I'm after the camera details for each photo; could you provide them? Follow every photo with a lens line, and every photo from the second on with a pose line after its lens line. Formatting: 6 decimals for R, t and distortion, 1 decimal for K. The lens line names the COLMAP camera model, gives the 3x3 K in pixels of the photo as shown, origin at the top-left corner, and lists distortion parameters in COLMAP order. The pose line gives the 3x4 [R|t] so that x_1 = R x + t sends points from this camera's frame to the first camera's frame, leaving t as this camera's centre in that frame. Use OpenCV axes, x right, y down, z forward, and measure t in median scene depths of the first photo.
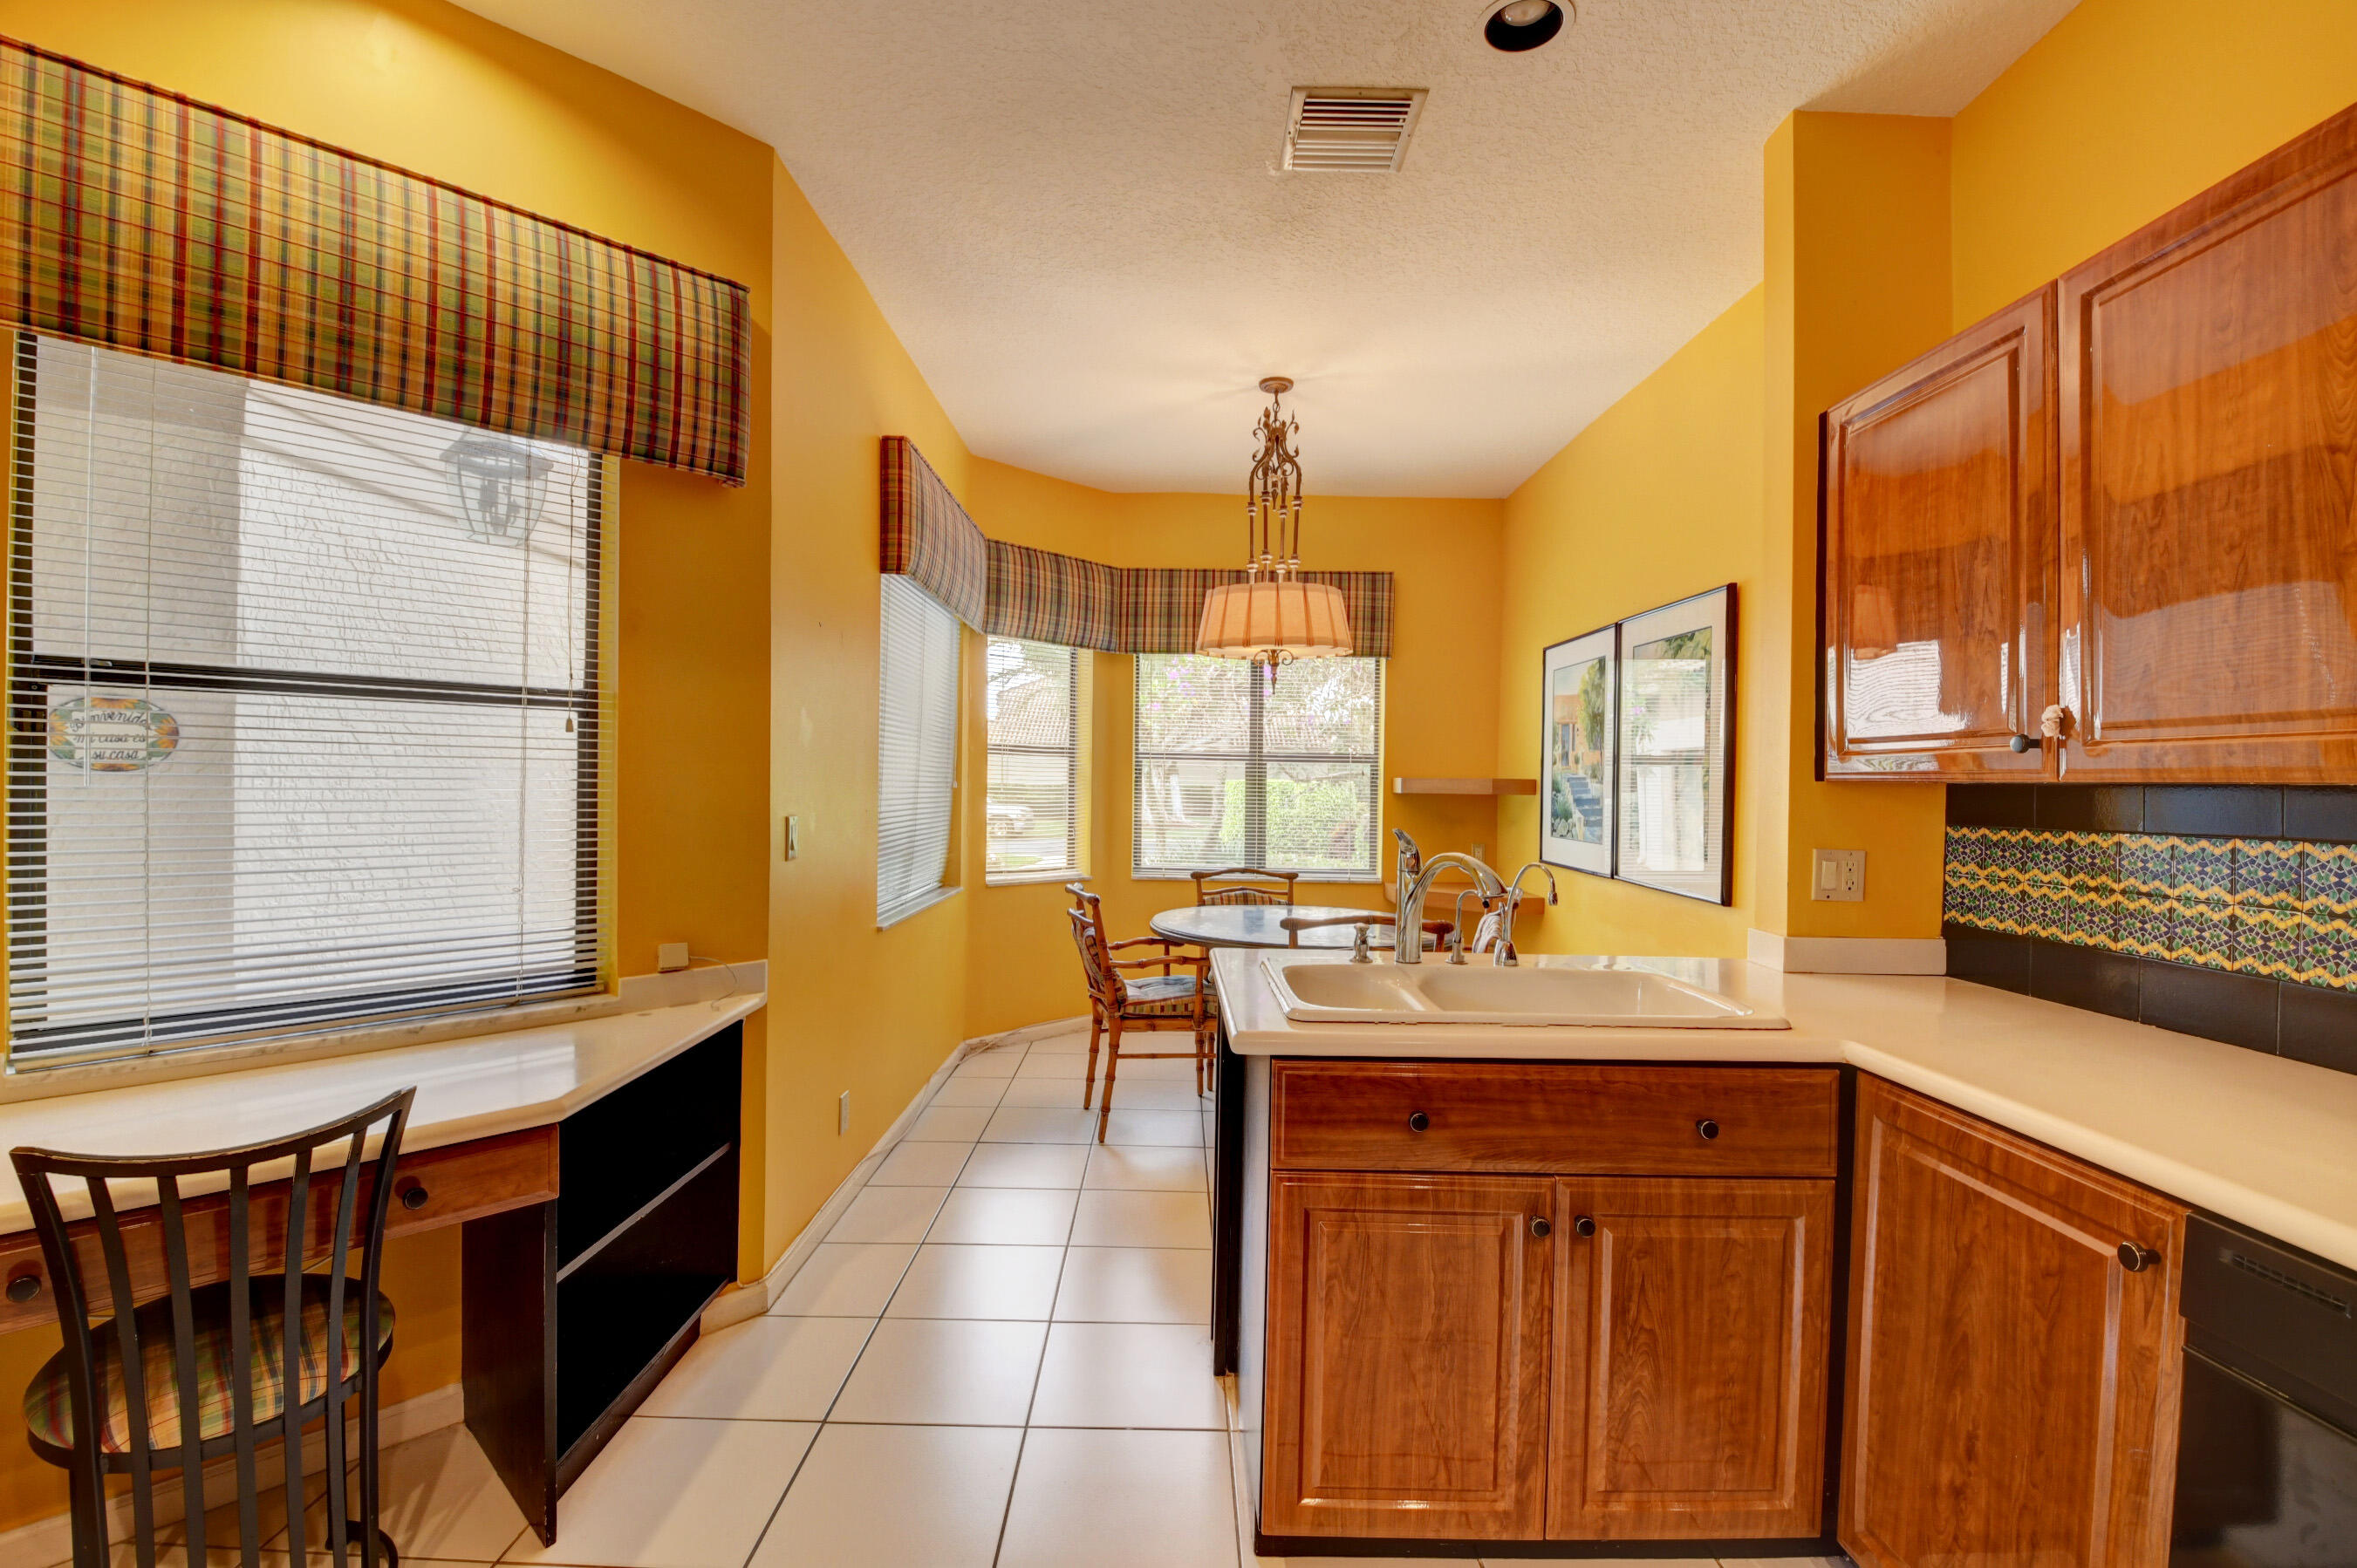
lens RADIAL K [[1032.3, 0, 1175.0], [0, 1032.3, 787.6], [0, 0, 1]] dist [0.016088, -0.026494]
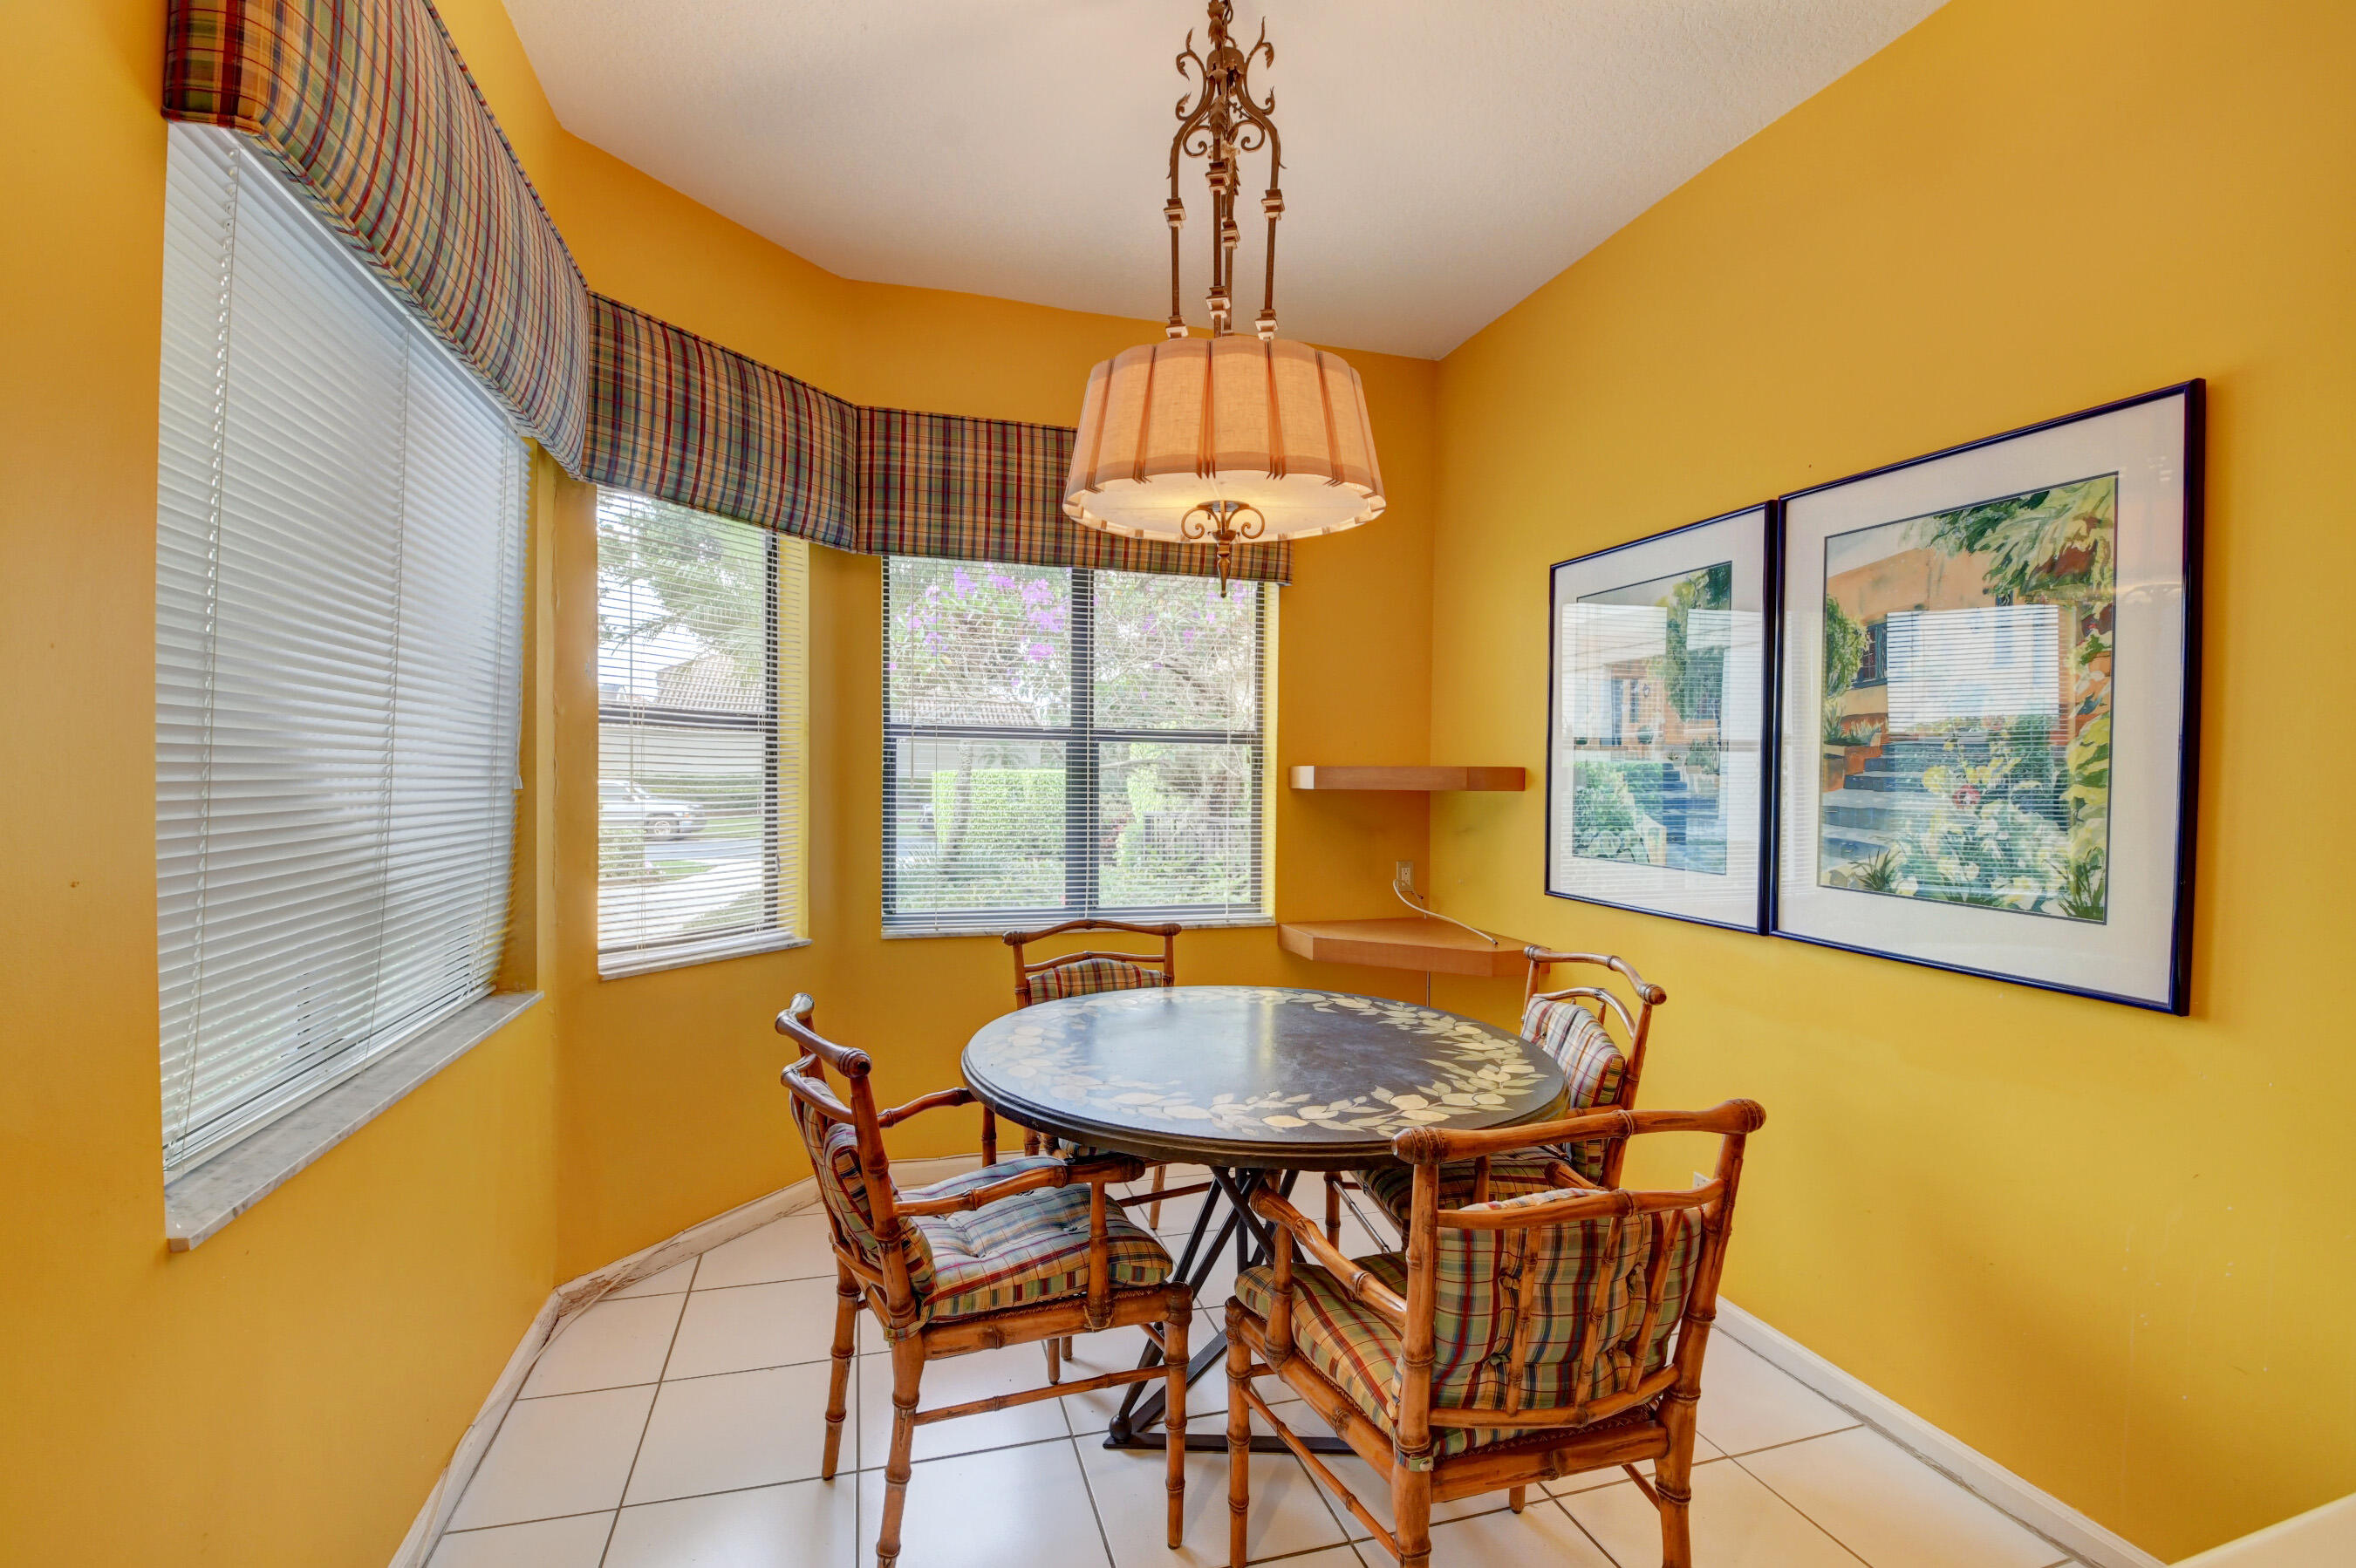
lens RADIAL K [[1031.9, 0, 1174.5], [0, 1031.9, 787.6], [0, 0, 1]] dist [0.016088, -0.026494]
pose [[0.957997, -0.009097, 0.286633, -0.057828], [0.006106, 0.999917, 0.011329, -0.004094], [-0.286713, -0.009104, 0.957973, 0.446592]]
